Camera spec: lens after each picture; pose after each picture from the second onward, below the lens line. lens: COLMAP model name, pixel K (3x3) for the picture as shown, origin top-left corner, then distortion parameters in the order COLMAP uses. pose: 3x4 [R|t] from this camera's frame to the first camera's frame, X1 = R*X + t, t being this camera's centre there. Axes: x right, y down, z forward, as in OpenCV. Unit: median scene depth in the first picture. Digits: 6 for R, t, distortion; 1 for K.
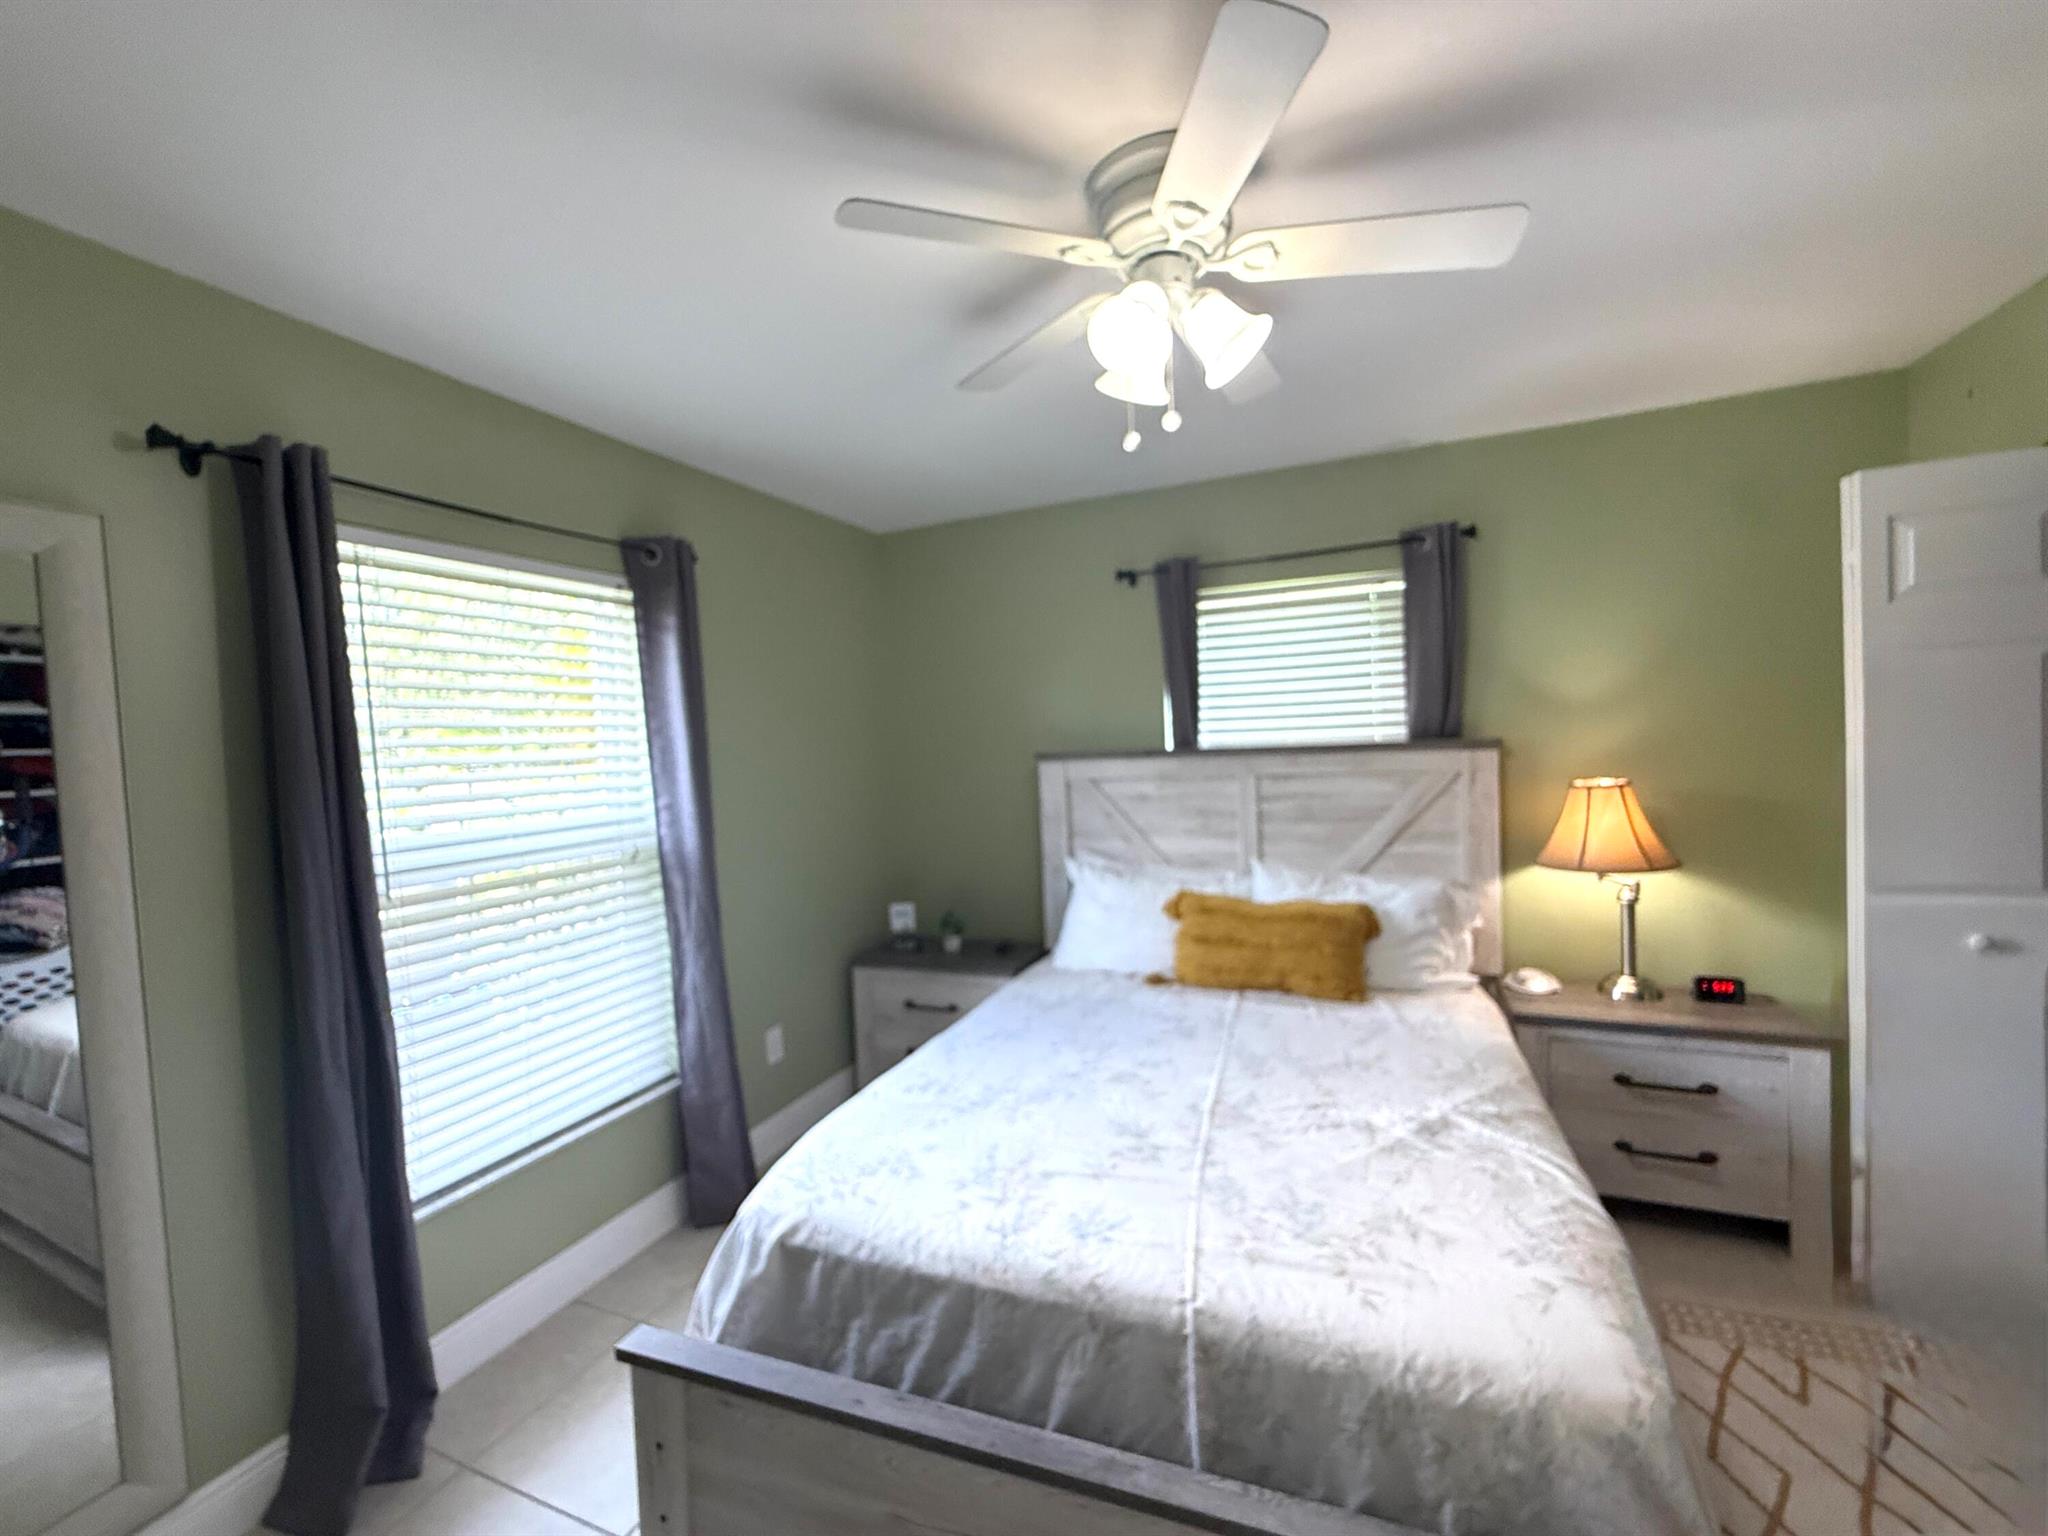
lens RADIAL K [[829.2, 0, 1020.3], [0, 829.2, 769.1], [0, 0, 1]] dist [0.000174, 0.000108]
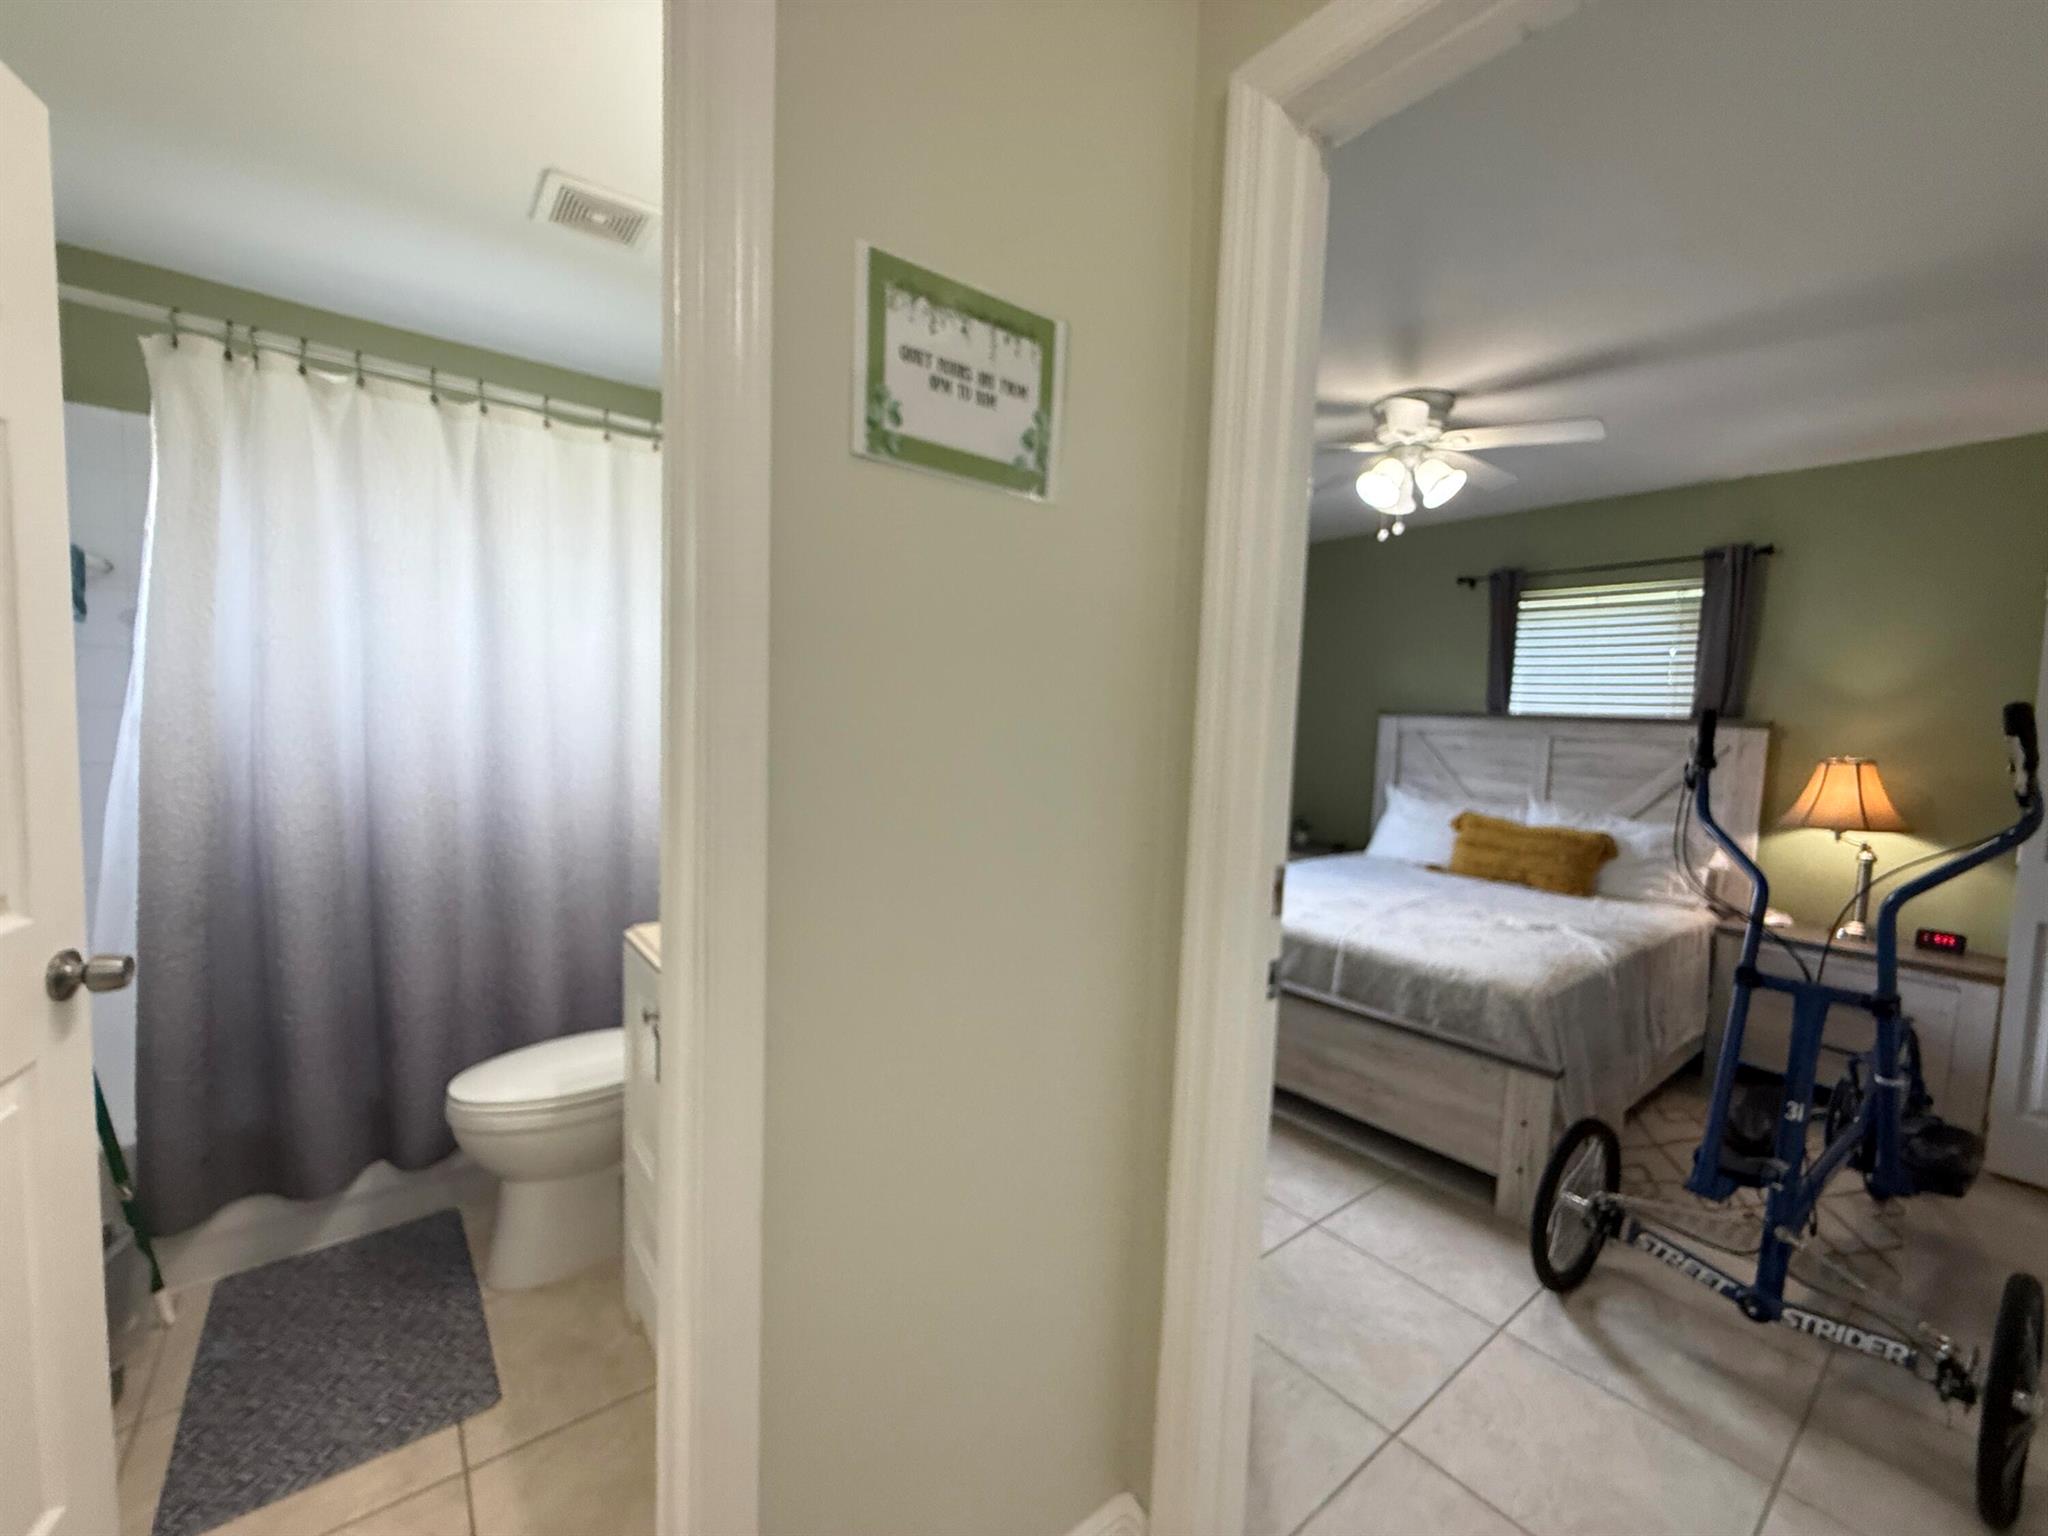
lens RADIAL K [[829.5, 0, 1021.6], [0, 829.5, 766.1], [0, 0, 1]] dist [-0.000291, -0.000237]
pose [[0.872579, 0.108143, -0.476352, 0.223302], [-0.092128, 0.994119, 0.056928, 0.067387], [0.479706, -0.005789, 0.877410, -0.661565]]
